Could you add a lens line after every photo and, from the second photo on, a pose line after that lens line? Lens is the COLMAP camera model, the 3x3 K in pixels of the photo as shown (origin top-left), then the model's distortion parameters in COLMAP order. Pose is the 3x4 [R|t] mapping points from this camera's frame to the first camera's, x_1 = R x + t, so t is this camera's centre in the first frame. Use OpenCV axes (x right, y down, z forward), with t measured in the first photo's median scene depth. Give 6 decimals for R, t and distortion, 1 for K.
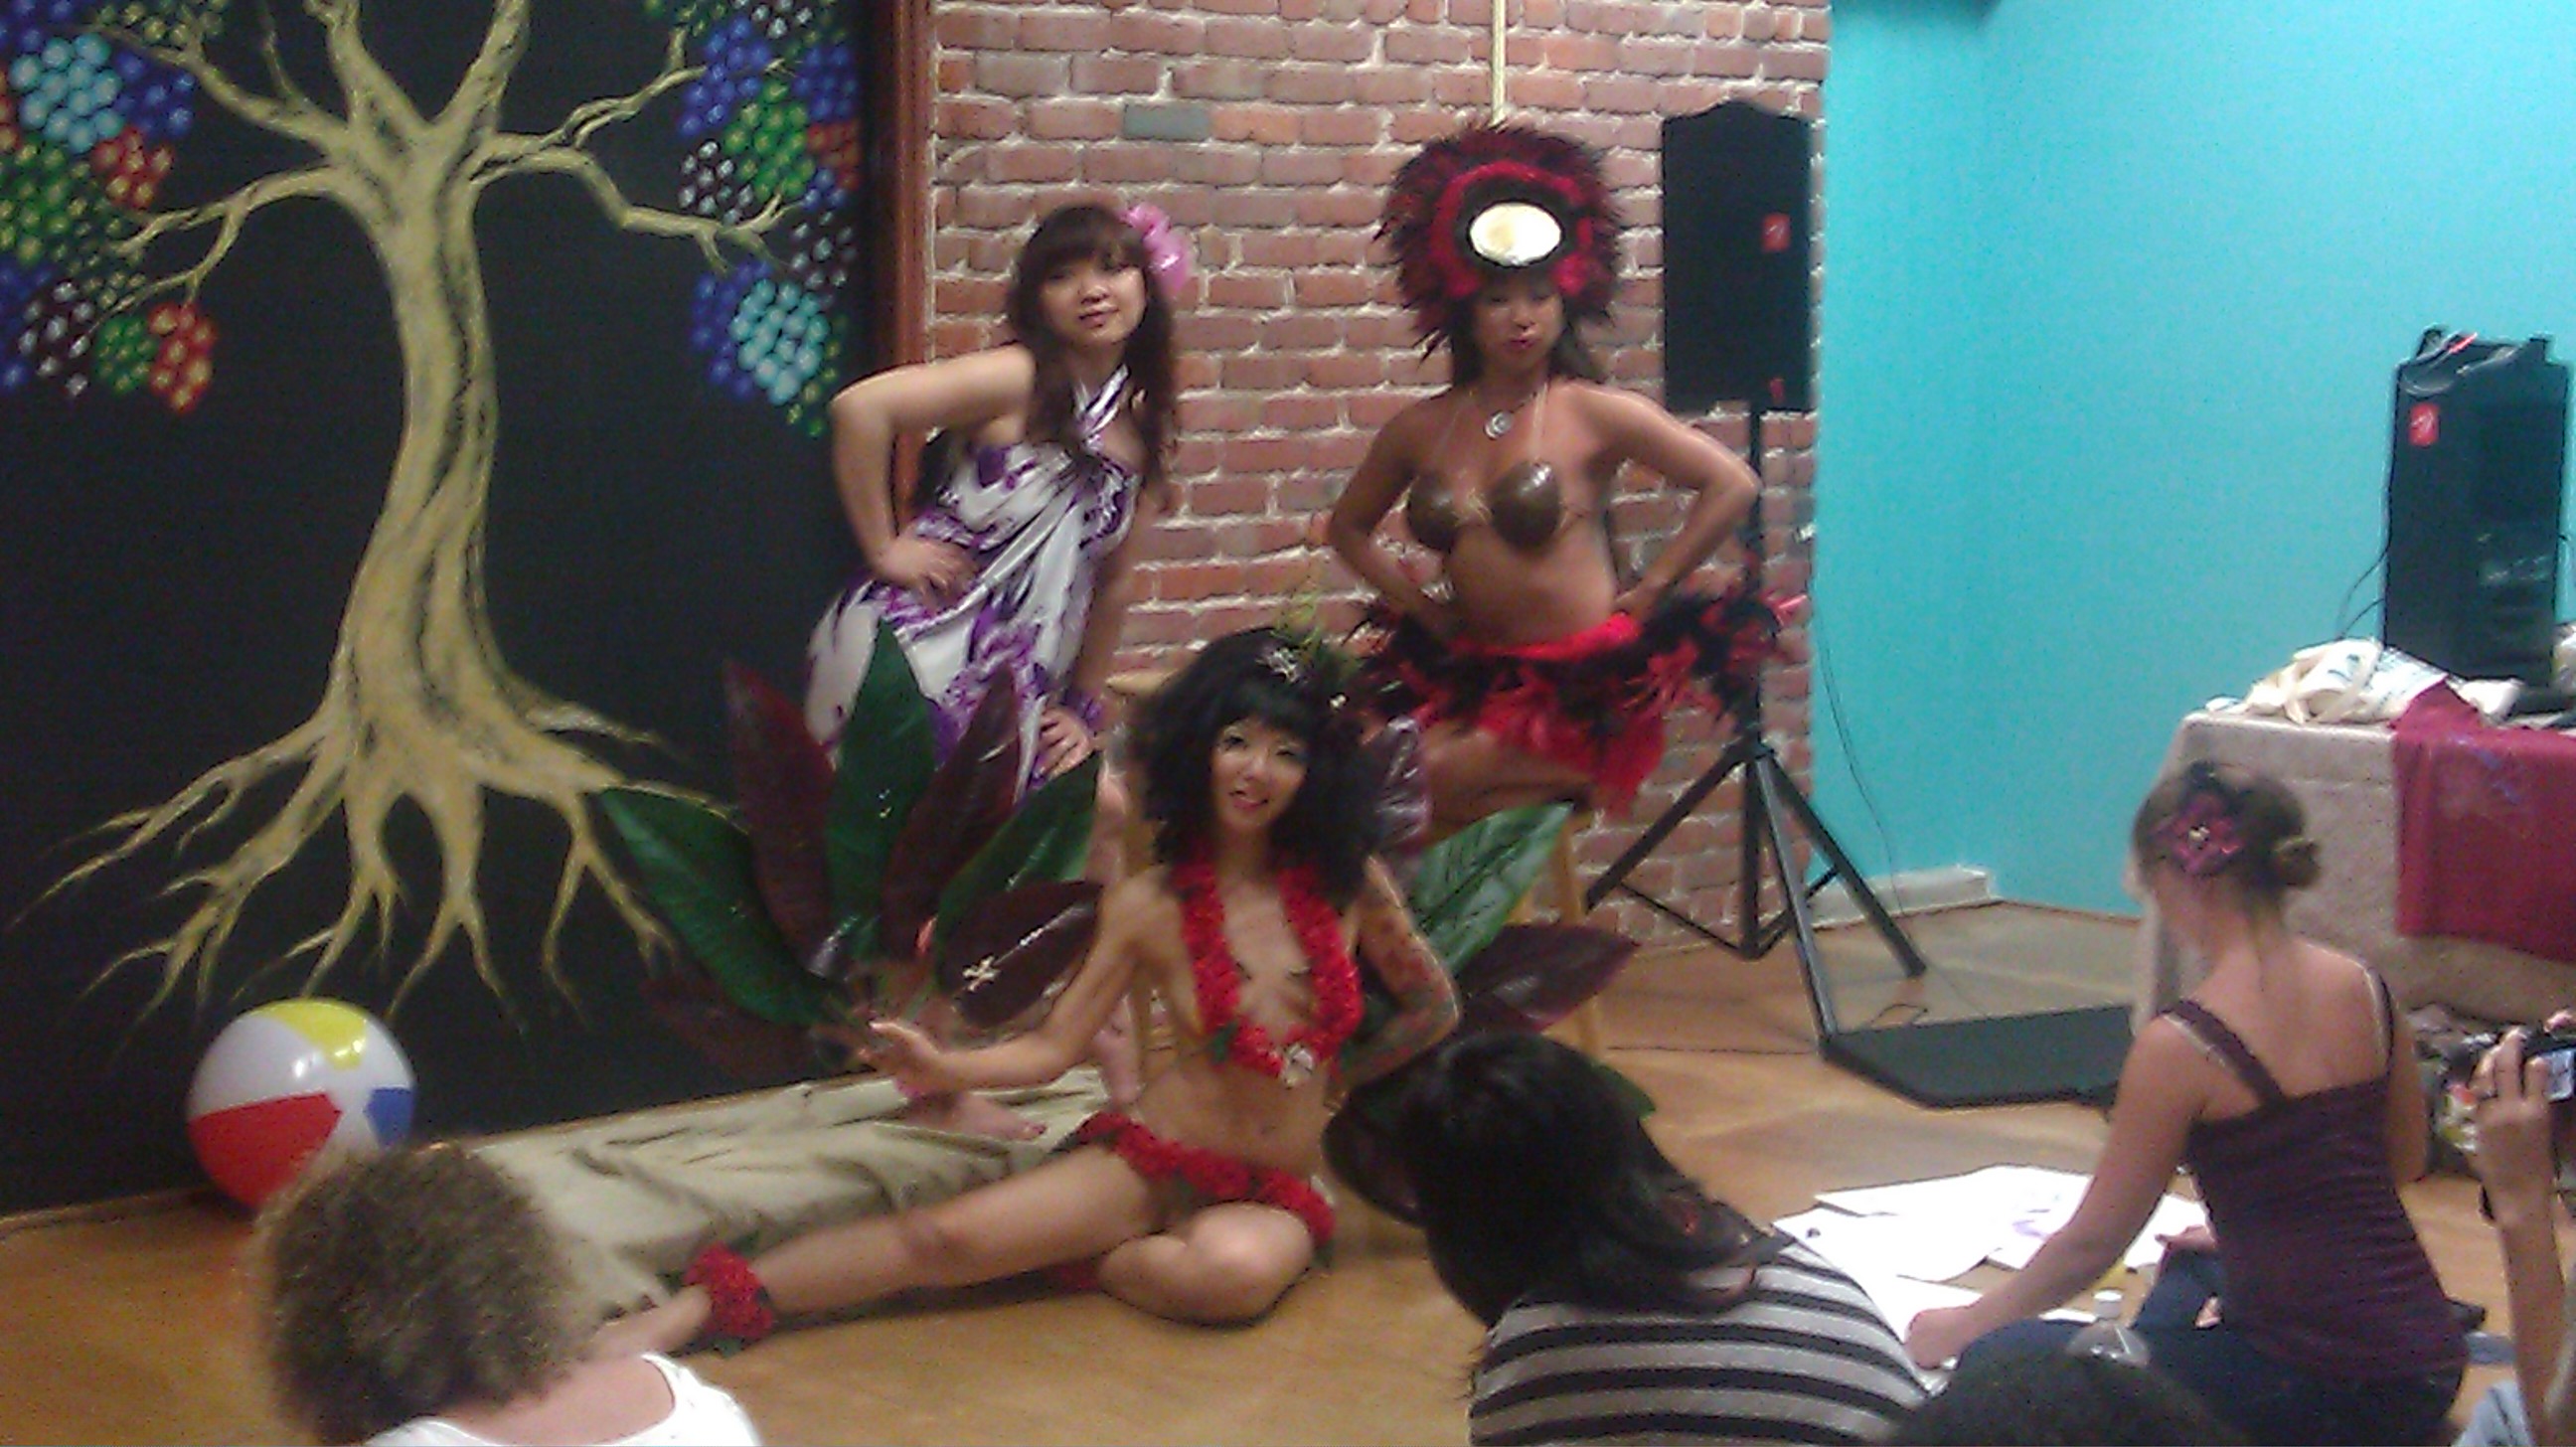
lens RADIAL K [[3997.1, 0, 1291.6], [0, 3997.1, 757.7], [0, 0, 1]] dist [0.118456, -0.237300]
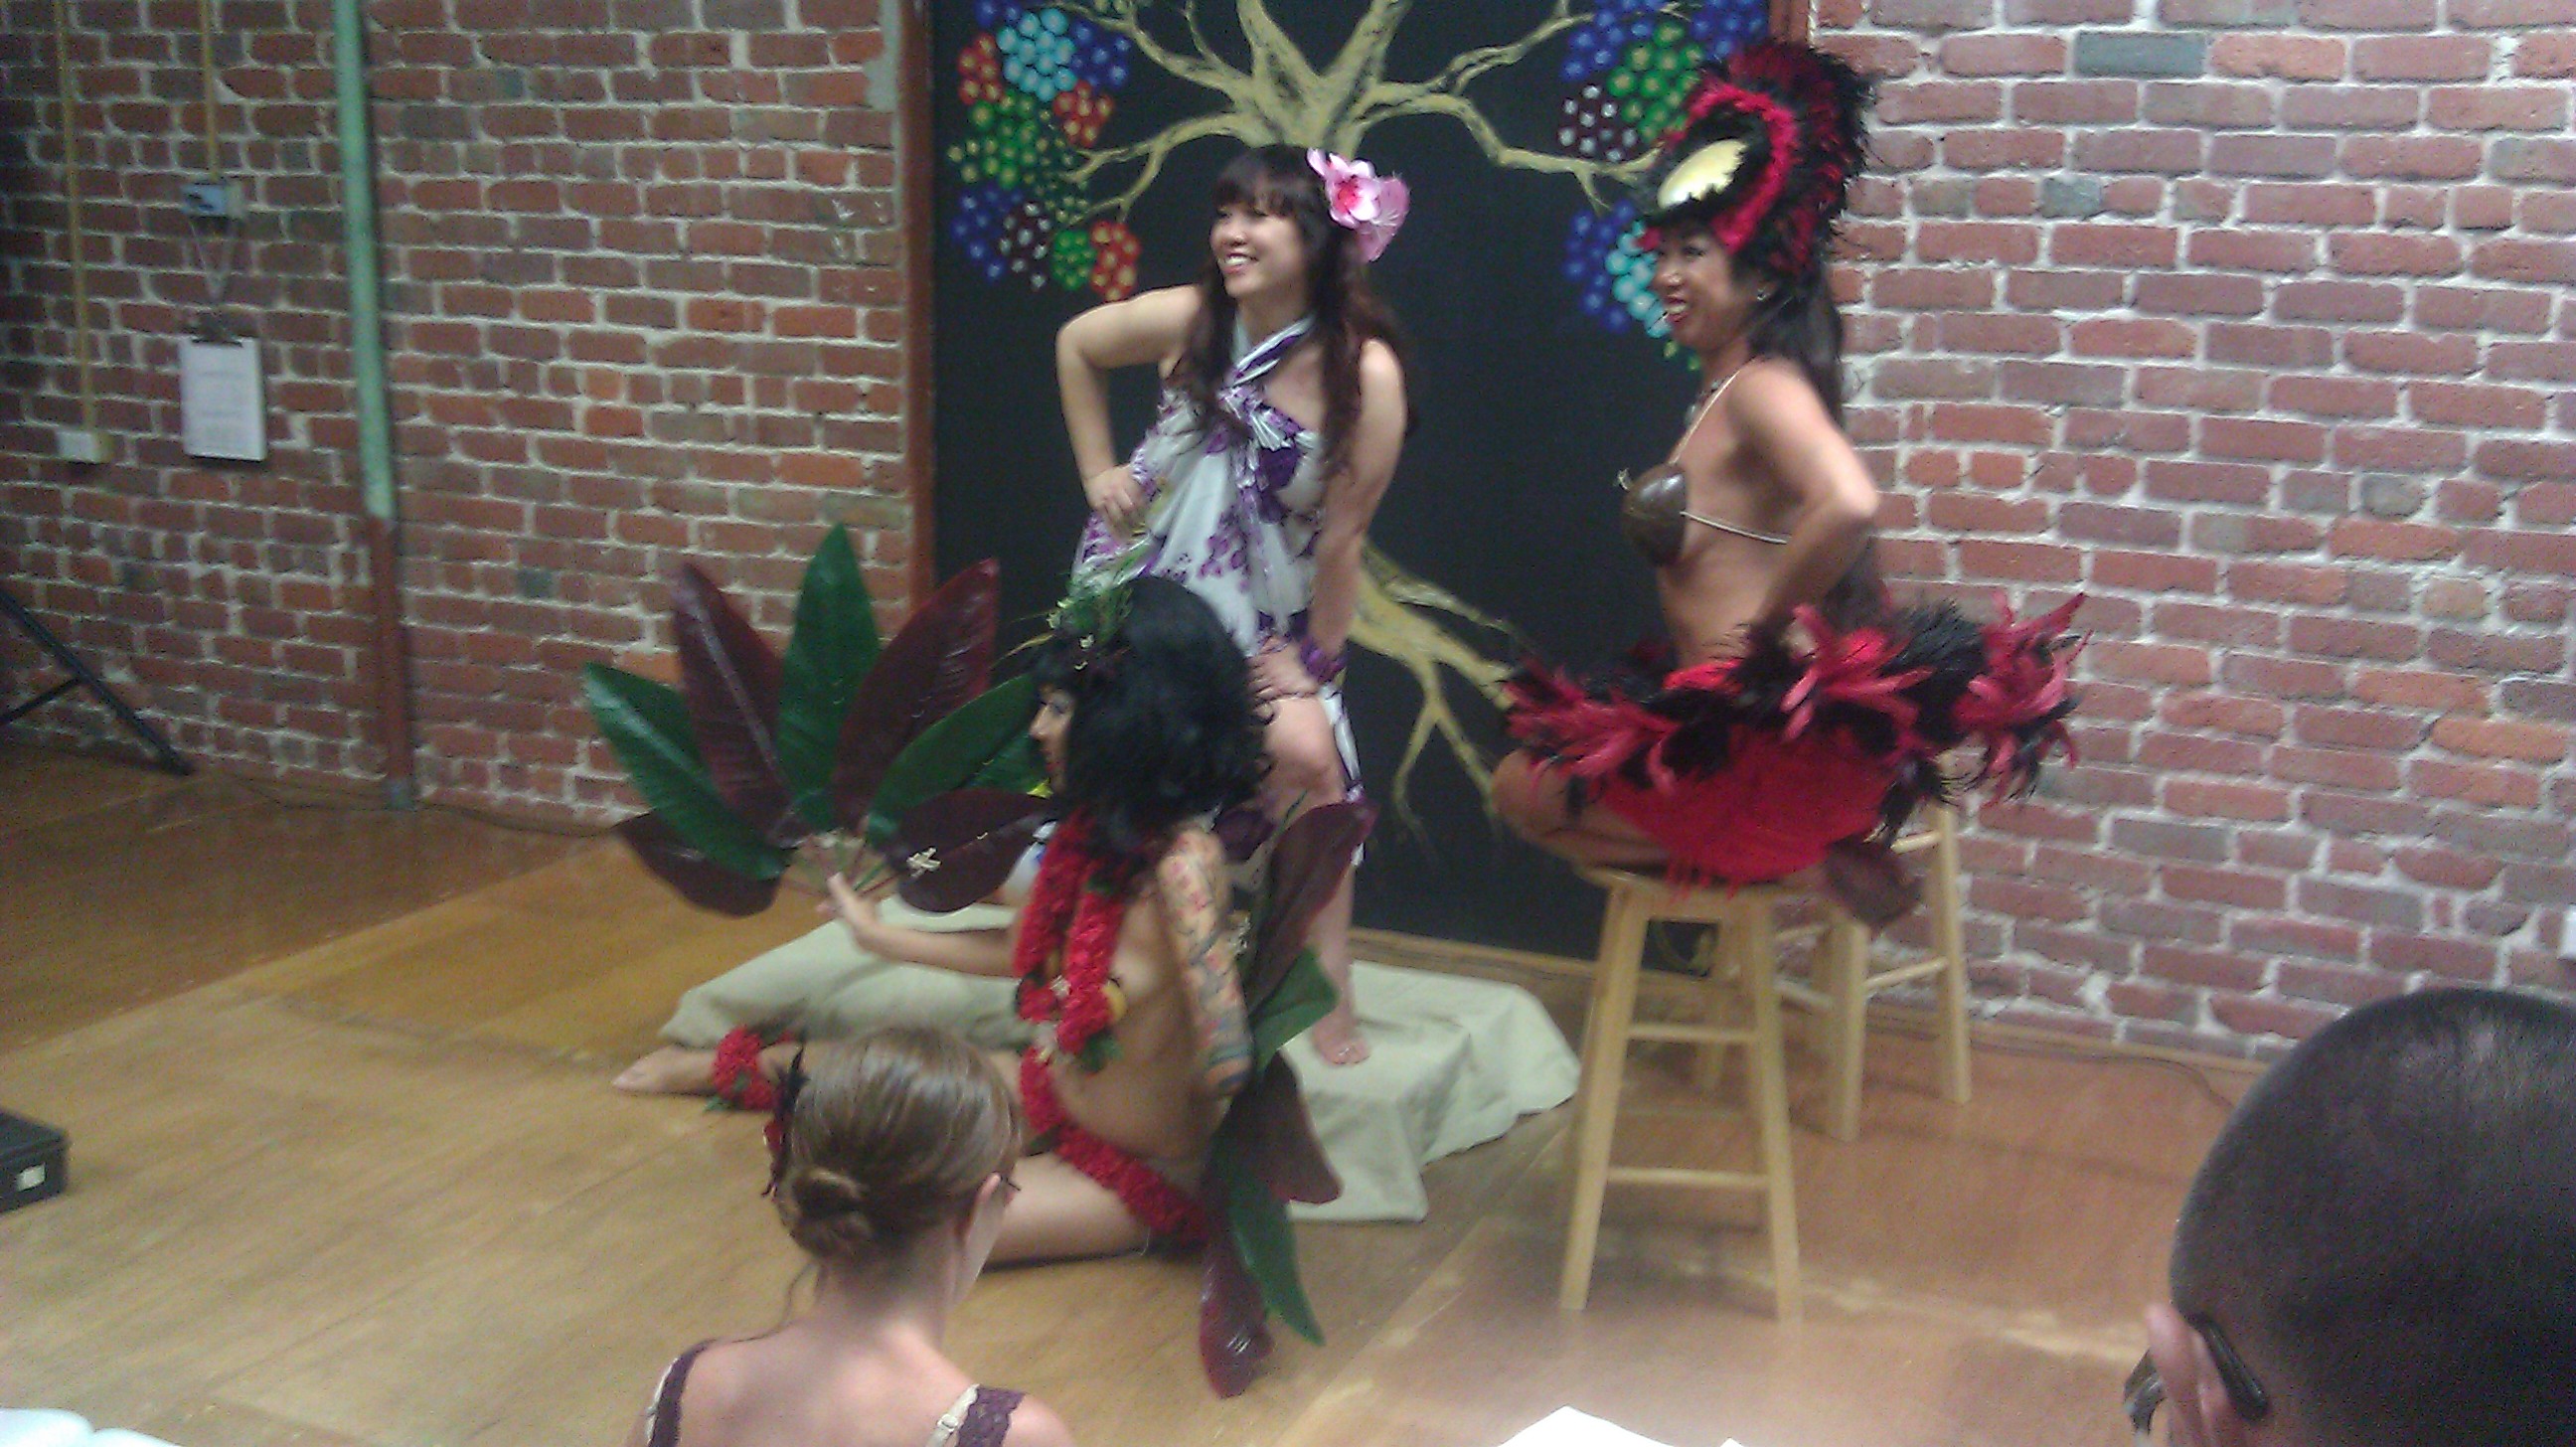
lens RADIAL K [[2470.9, 0, 1288.0], [0, 2470.9, 723.5], [0, 0, 1]] dist [0.145419, -0.439192]
pose [[0.436720, 0.206347, -0.875612, 0.453400], [-0.133799, 0.977411, 0.163603, -0.088725], [0.889592, 0.045707, 0.454464, 0.662240]]
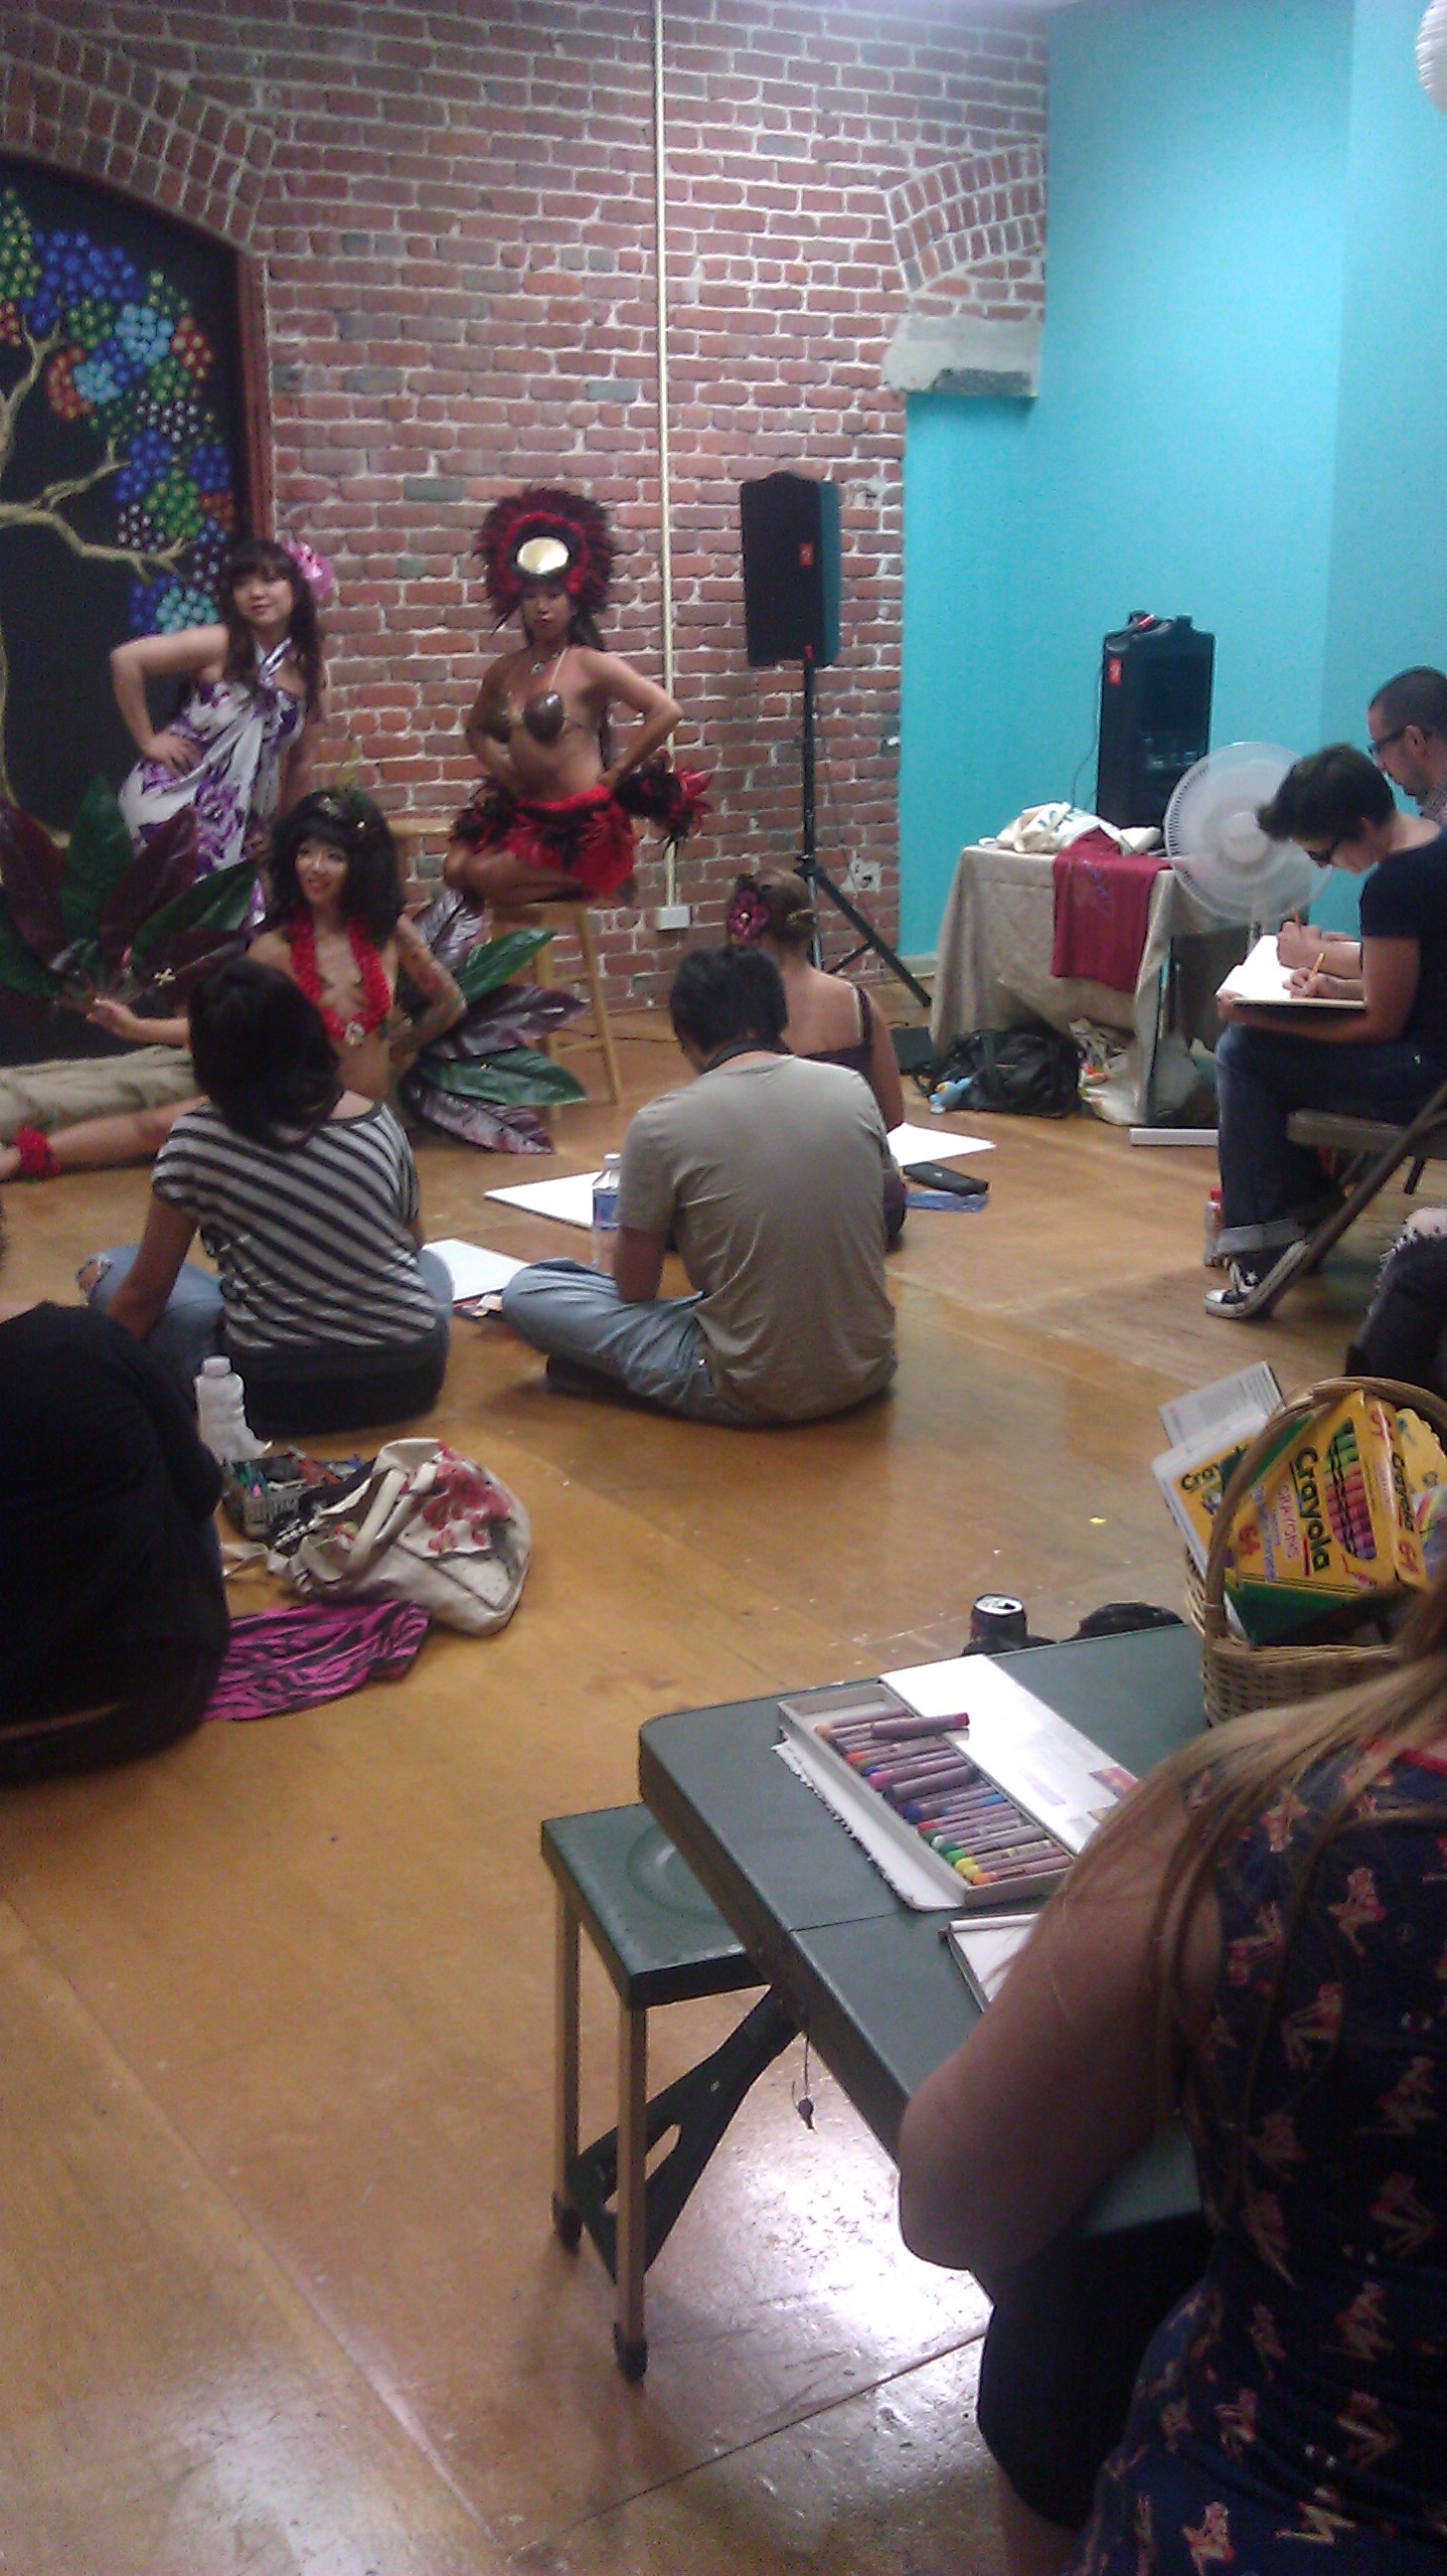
lens RADIAL K [[2535.6, 0, 766.0], [0, 2535.6, 1315.2], [0, 0, 1]] dist [0.147572, -0.433215]
pose [[0.989992, 0.031692, -0.137515, 0.302481], [-0.009656, 0.987385, 0.158042, 0.015557], [0.140789, -0.155132, 0.977810, -0.108553]]
